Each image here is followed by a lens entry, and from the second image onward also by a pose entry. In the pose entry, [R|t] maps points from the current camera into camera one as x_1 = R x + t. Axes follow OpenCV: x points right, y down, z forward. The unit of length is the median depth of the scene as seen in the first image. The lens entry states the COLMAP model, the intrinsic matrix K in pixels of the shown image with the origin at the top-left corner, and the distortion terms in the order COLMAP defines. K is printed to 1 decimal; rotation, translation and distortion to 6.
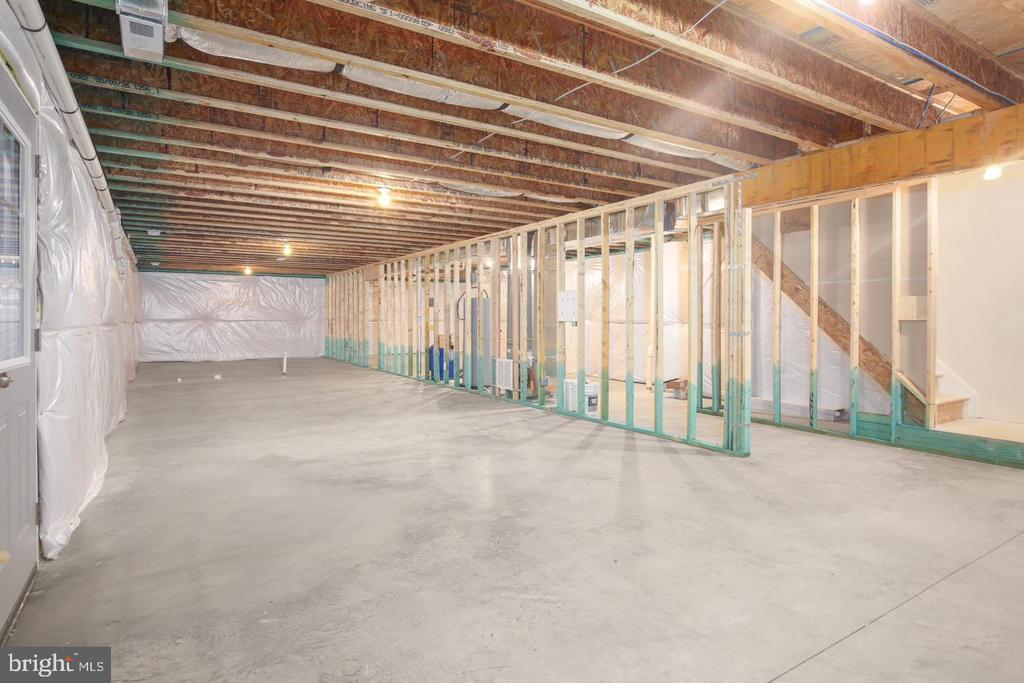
lens RADIAL K [[562.1, 0, 512.5], [0, 562.1, 330.5], [0, 0, 1]] dist [-0.015865, 0.001925]
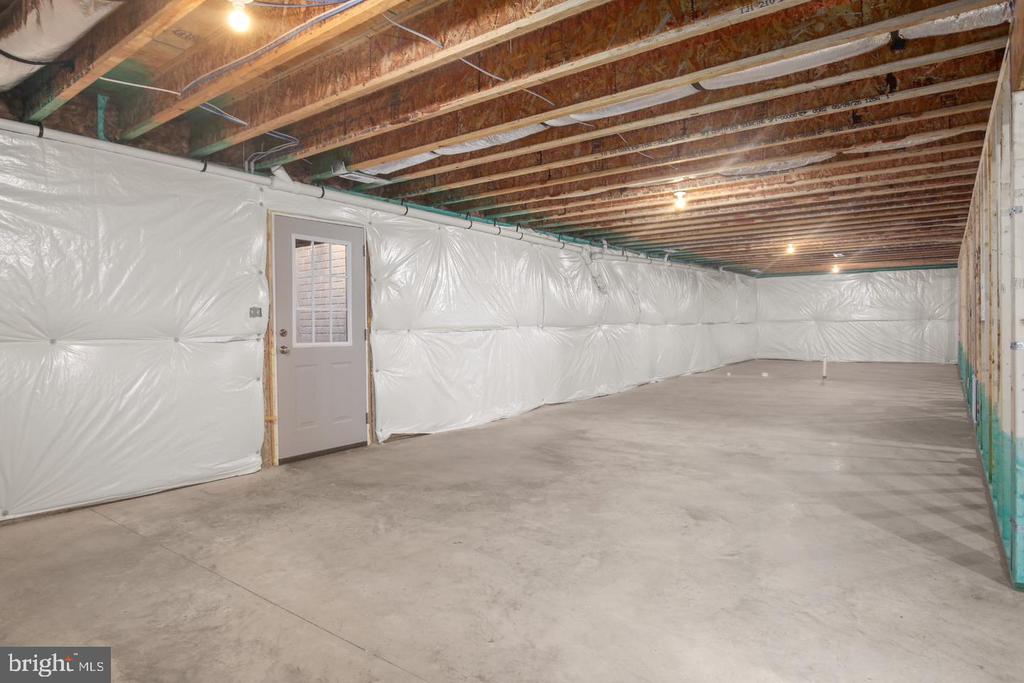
lens RADIAL K [[567.7, 0, 512.0], [0, 567.7, 341.5], [0, 0, 1]] dist [-0.024943, 0.000568]
pose [[0.365827, 0.023724, -0.930381, 0.642795], [-0.005183, 0.999711, 0.023454, -0.005615], [0.930669, -0.003758, 0.365844, 0.356427]]
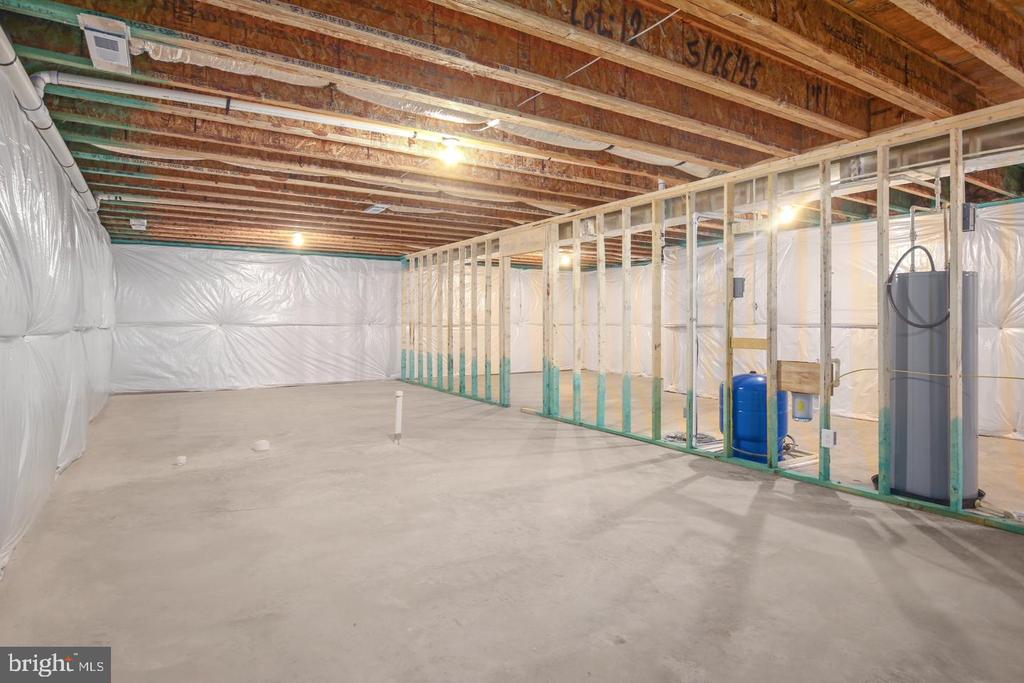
lens RADIAL K [[562.7, 0, 491.4], [0, 562.7, 329.7], [0, 0, 1]] dist [0.017514, 0.000042]
pose [[0.999997, 0.000383, -0.002384, -0.781927], [-0.000396, 0.999985, -0.005438, -0.028358], [0.002382, 0.005439, 0.999982, 1.178830]]
